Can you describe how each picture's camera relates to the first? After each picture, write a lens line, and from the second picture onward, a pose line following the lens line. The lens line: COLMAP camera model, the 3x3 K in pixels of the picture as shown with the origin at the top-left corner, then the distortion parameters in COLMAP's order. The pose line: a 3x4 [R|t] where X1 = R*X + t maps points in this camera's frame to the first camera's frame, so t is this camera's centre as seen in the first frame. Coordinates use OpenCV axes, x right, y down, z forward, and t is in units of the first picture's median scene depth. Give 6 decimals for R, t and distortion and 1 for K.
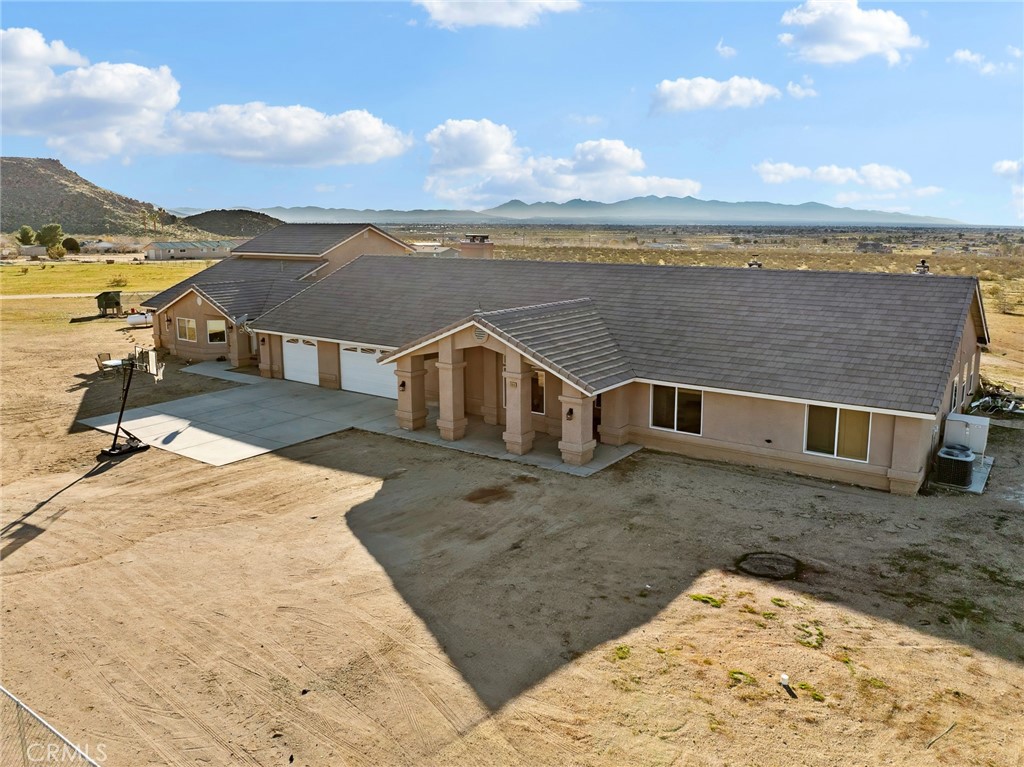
lens RADIAL K [[786.4, 0, 512.0], [0, 786.4, 383.5], [0, 0, 1]] dist [-0.028086, -0.001443]
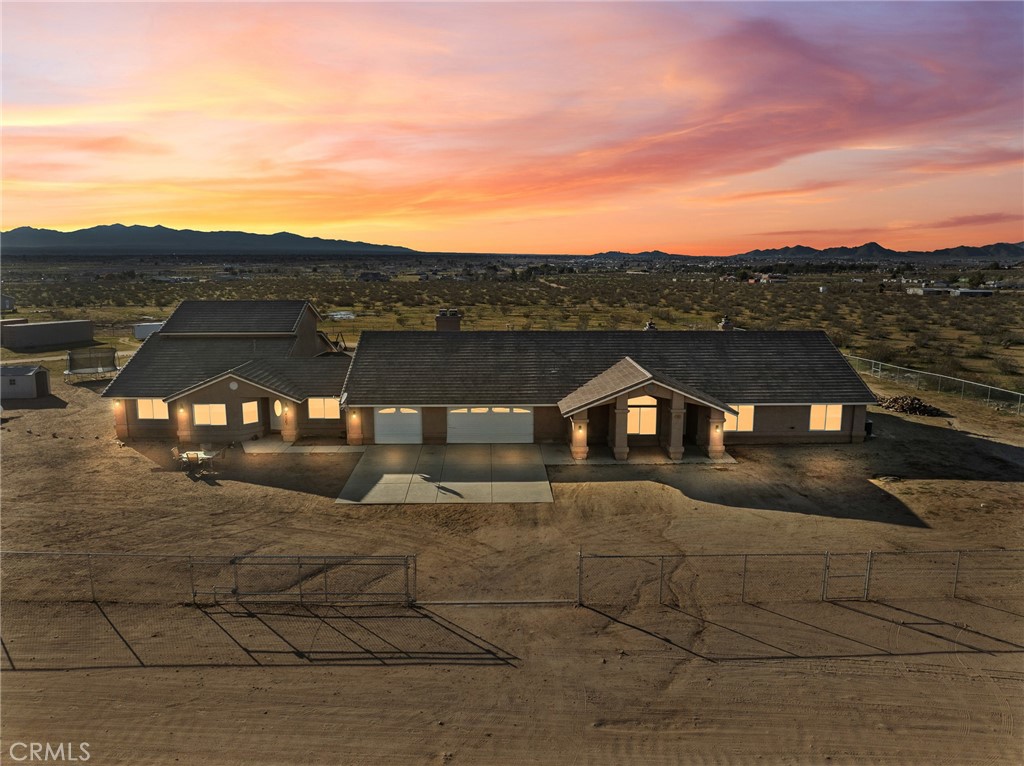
lens RADIAL K [[733.1, 0, 516.8], [0, 733.1, 384.9], [0, 0, 1]] dist [-0.034637, 0.000115]
pose [[0.791242, -0.103726, 0.602642, -1.265870], [0.118550, 0.992831, 0.015235, -0.137452], [-0.599902, 0.059388, 0.797866, -0.018443]]
